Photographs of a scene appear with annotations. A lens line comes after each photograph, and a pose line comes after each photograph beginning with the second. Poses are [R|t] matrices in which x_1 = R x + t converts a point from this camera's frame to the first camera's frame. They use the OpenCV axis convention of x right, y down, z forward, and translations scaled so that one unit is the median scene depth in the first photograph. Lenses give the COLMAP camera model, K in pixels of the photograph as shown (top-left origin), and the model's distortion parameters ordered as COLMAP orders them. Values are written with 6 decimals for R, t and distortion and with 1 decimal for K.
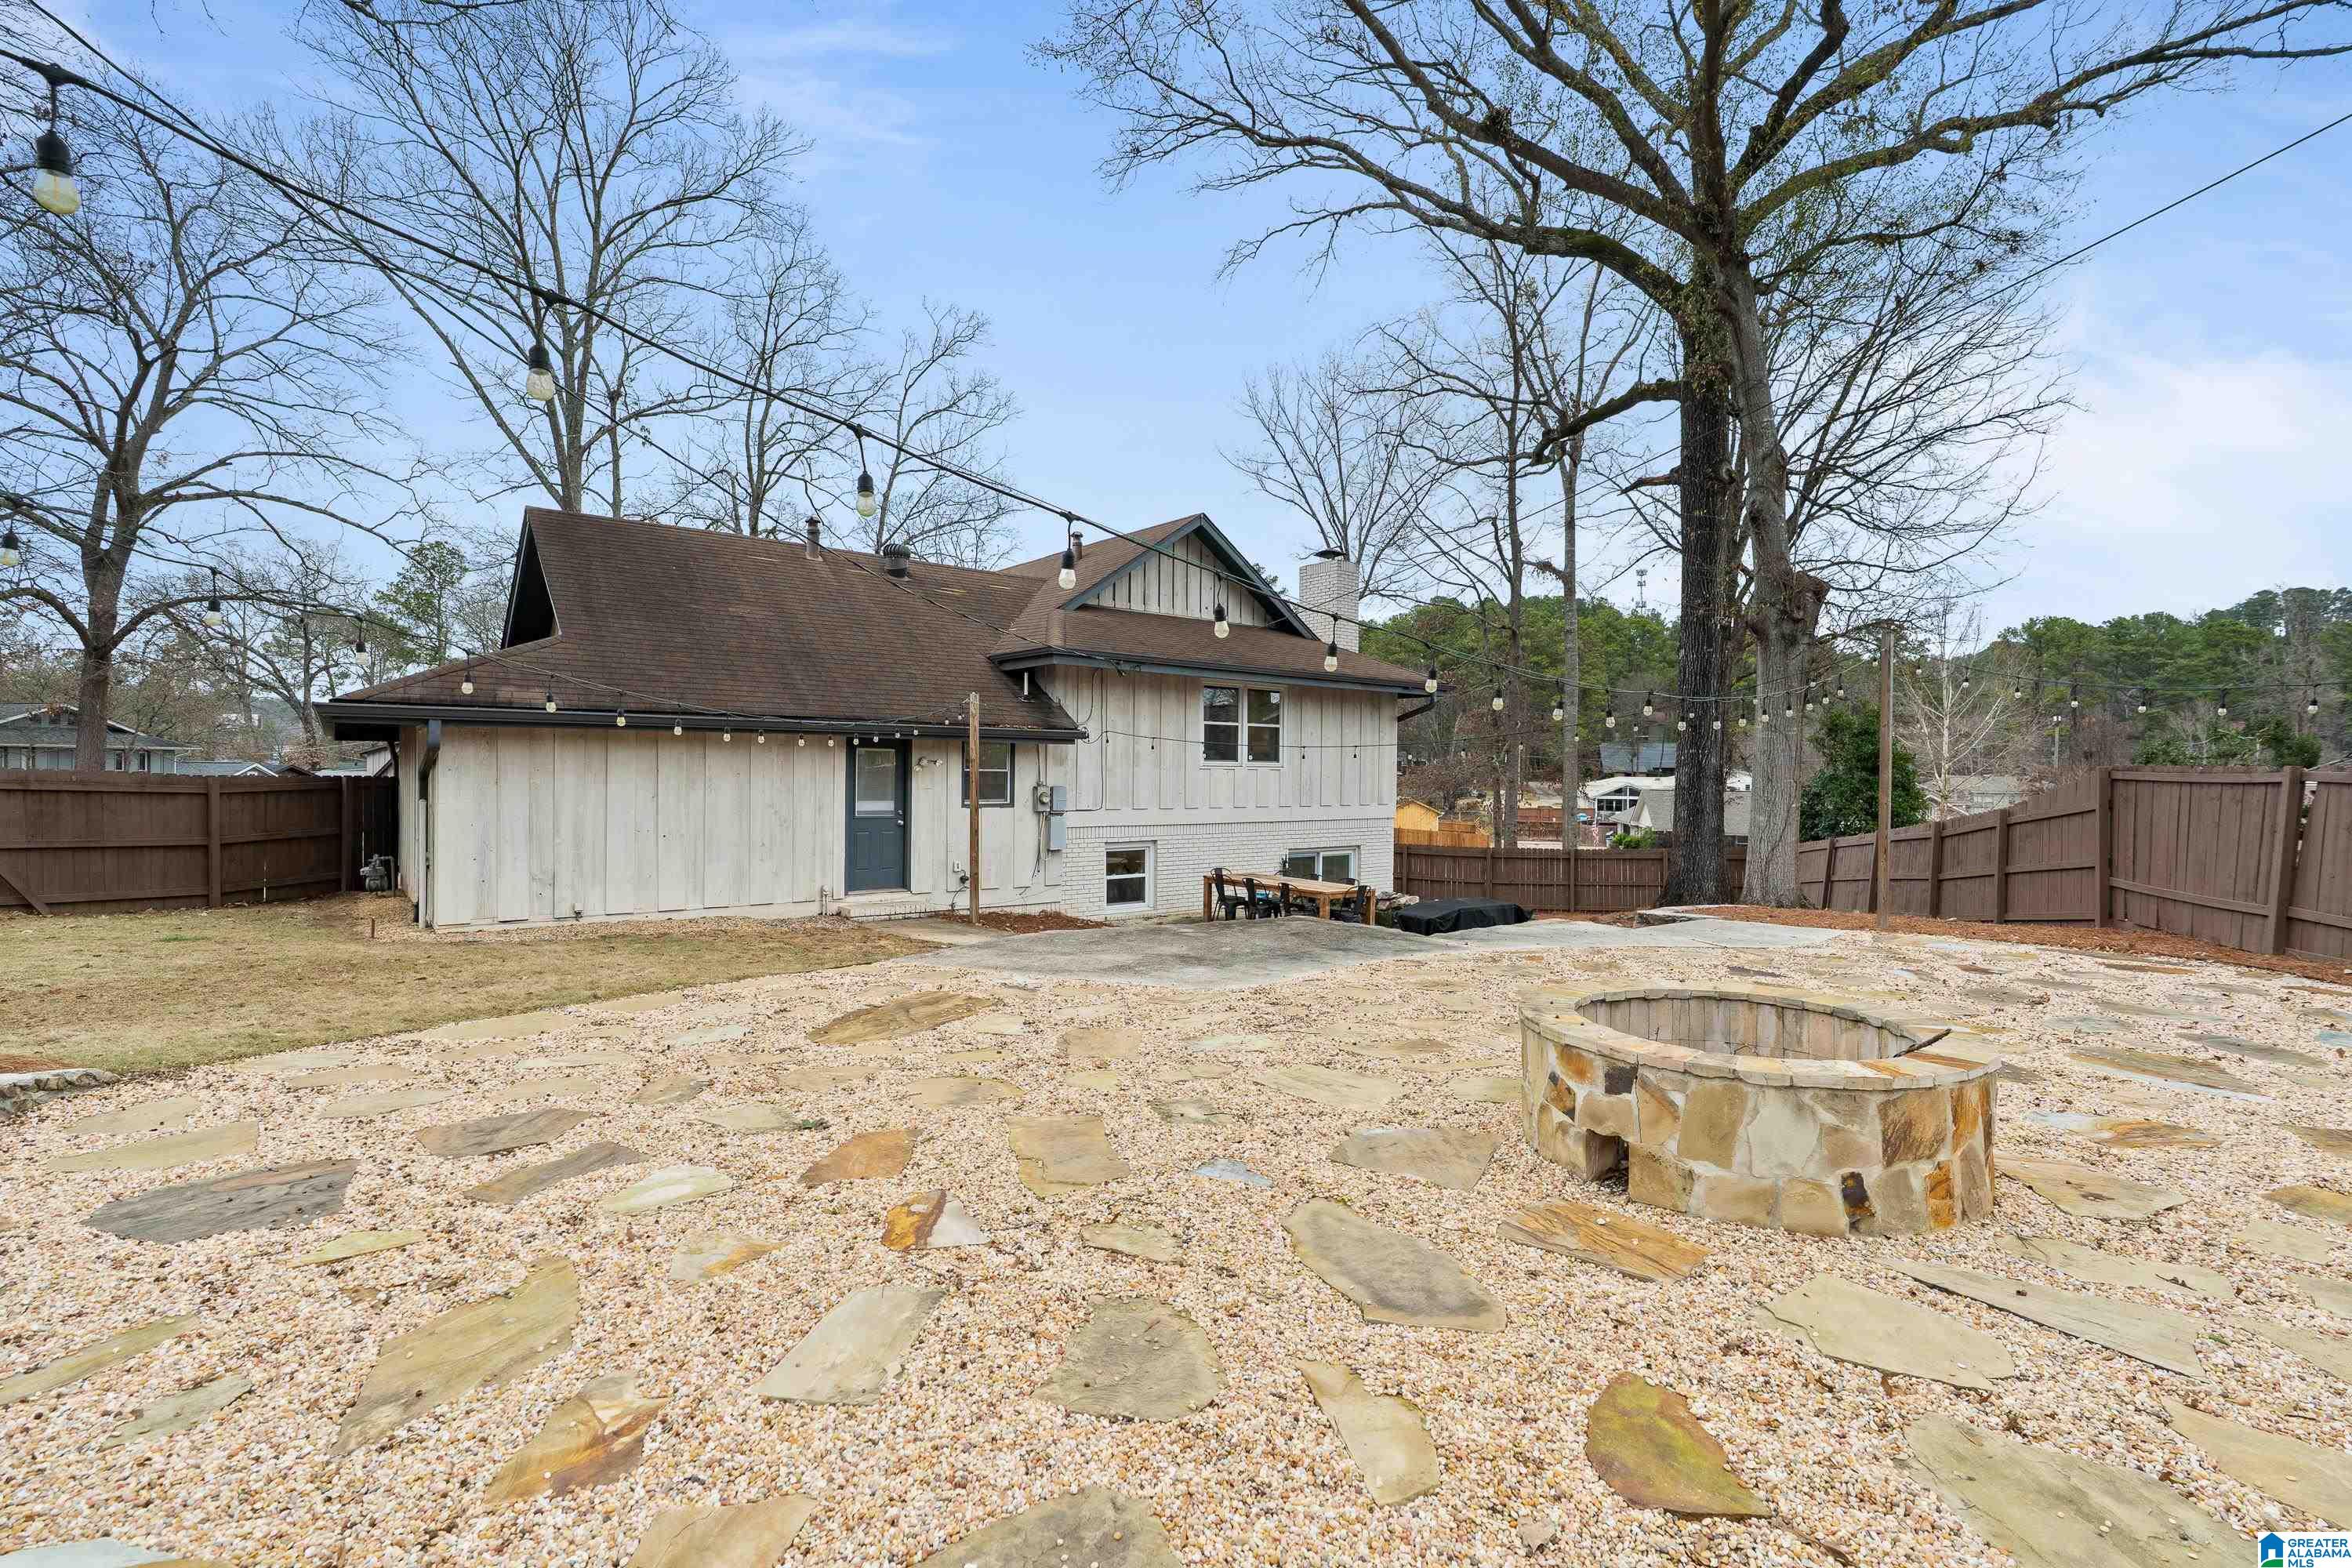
lens RADIAL K [[1079.3, 0, 1175.3], [0, 1079.3, 790.8], [0, 0, 1]] dist [-0.012762, 0.003659]
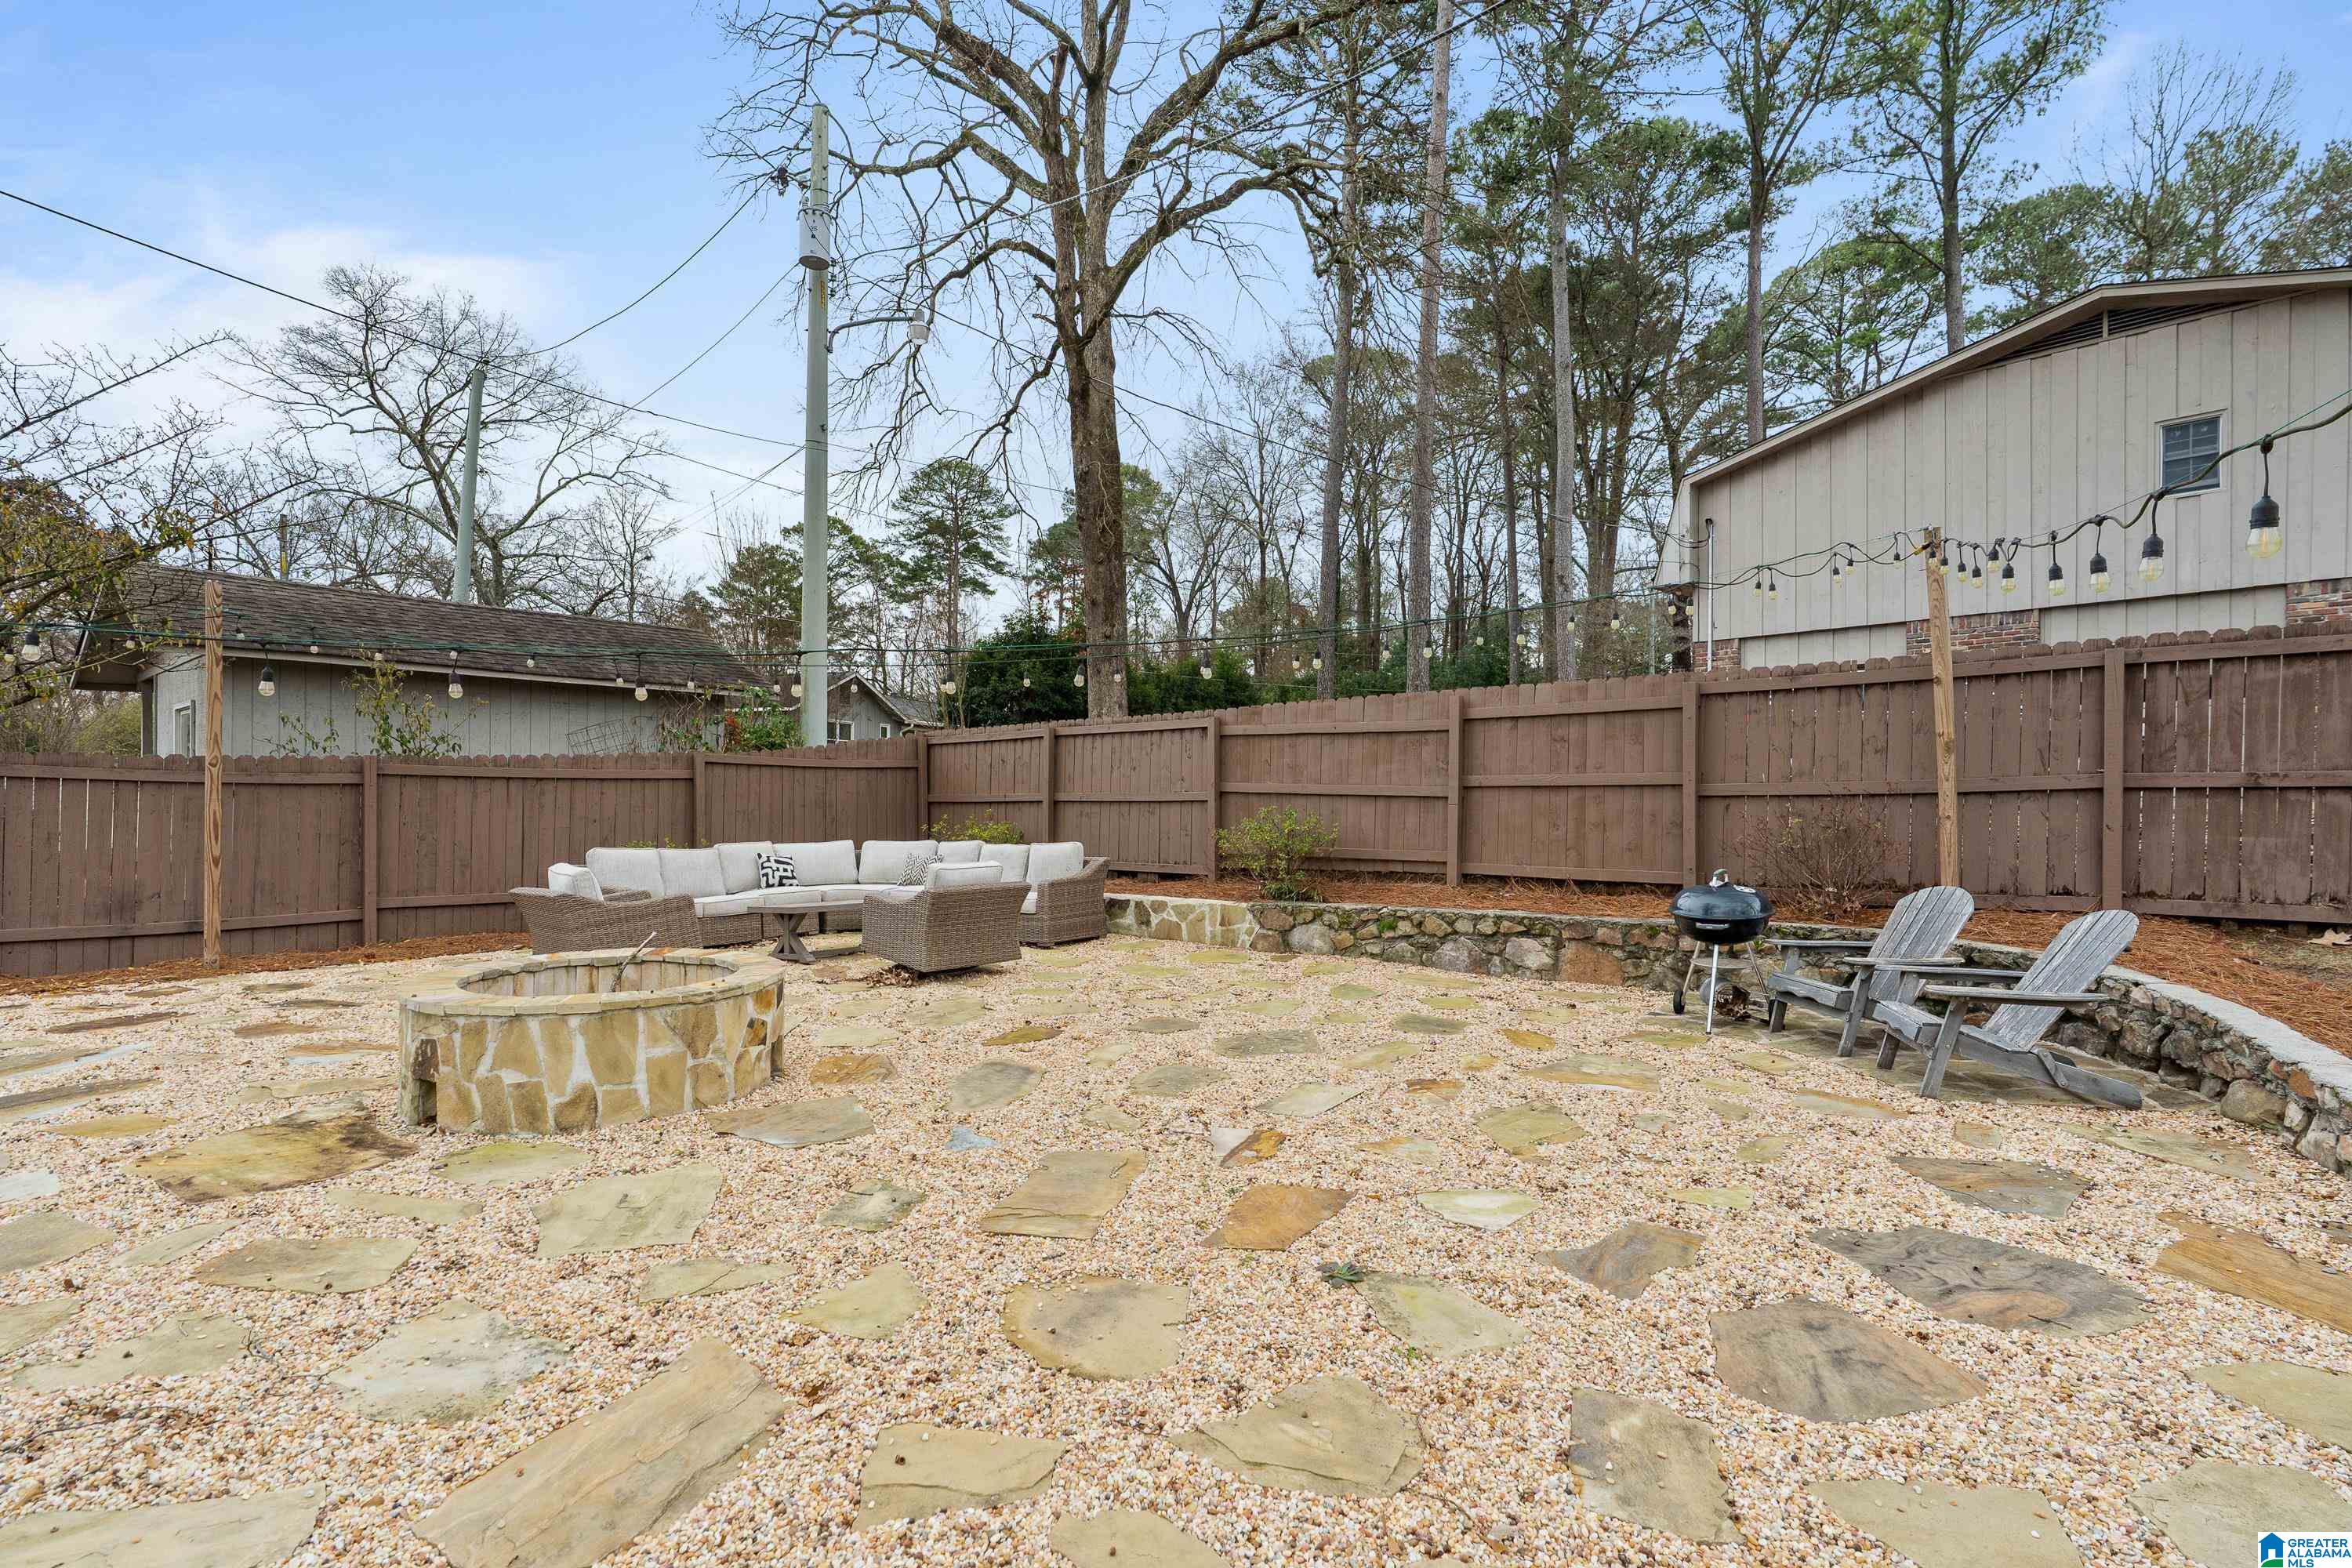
lens RADIAL K [[1079.3, 0, 1169.4], [0, 1079.3, 787.8], [0, 0, 1]] dist [-0.012762, 0.003659]
pose [[-0.896072, -0.011675, 0.443754, -0.667636], [-0.010759, 0.999932, 0.004582, -0.011551], [-0.443778, -0.000668, -0.896137, 2.065502]]
